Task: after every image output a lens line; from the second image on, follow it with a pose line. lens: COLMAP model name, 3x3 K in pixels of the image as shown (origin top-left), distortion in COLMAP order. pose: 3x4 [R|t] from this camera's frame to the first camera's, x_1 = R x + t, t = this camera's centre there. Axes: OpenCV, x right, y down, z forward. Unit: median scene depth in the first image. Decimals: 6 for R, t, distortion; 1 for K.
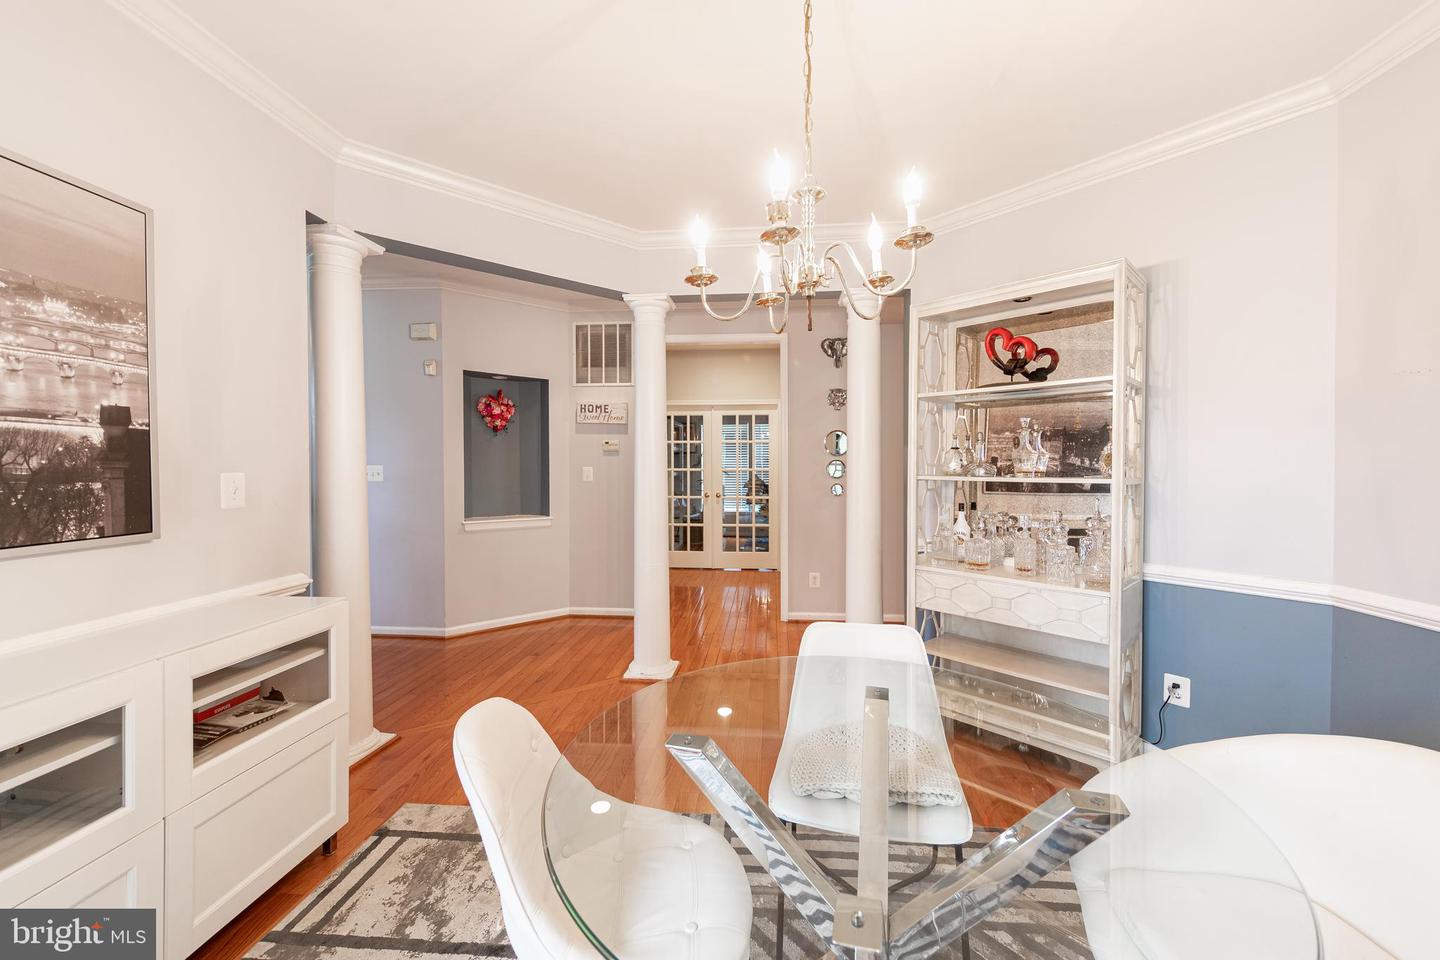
lens RADIAL K [[539.4, 0, 721.8], [0, 539.4, 472.6], [0, 0, 1]] dist [0.010450, -0.001905]
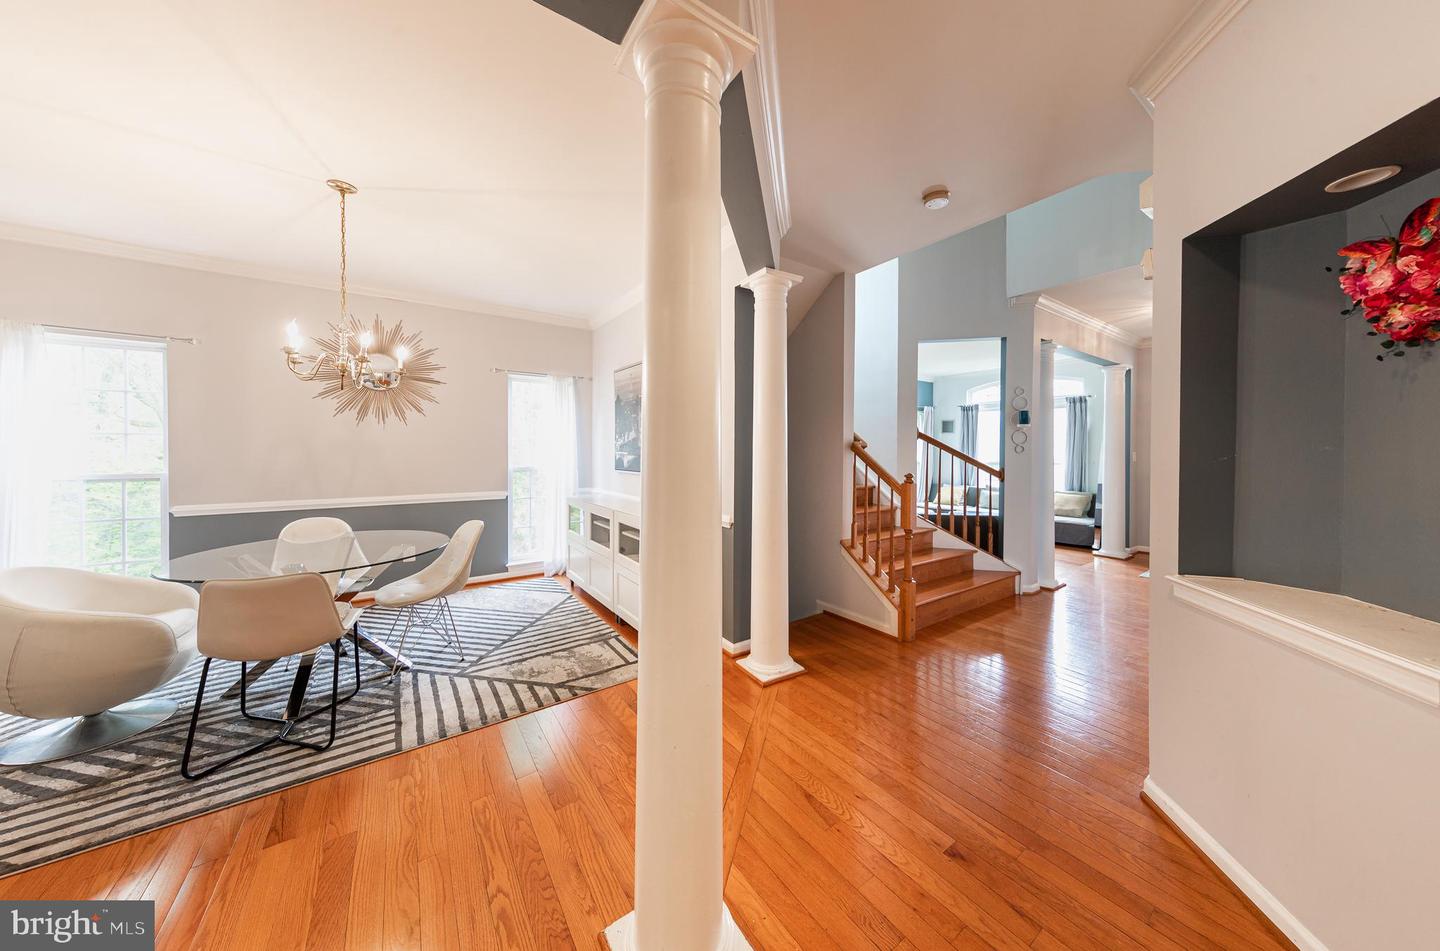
lens RADIAL K [[462.9, 0, 722.2], [0, 462.9, 449.6], [0, 0, 1]] dist [-0.000392, -0.000058]
pose [[-0.766409, 0.000517, -0.642353, 0.061212], [-0.012039, 0.999812, 0.015170, -0.015568], [0.642240, 0.019360, -0.766259, 1.050934]]
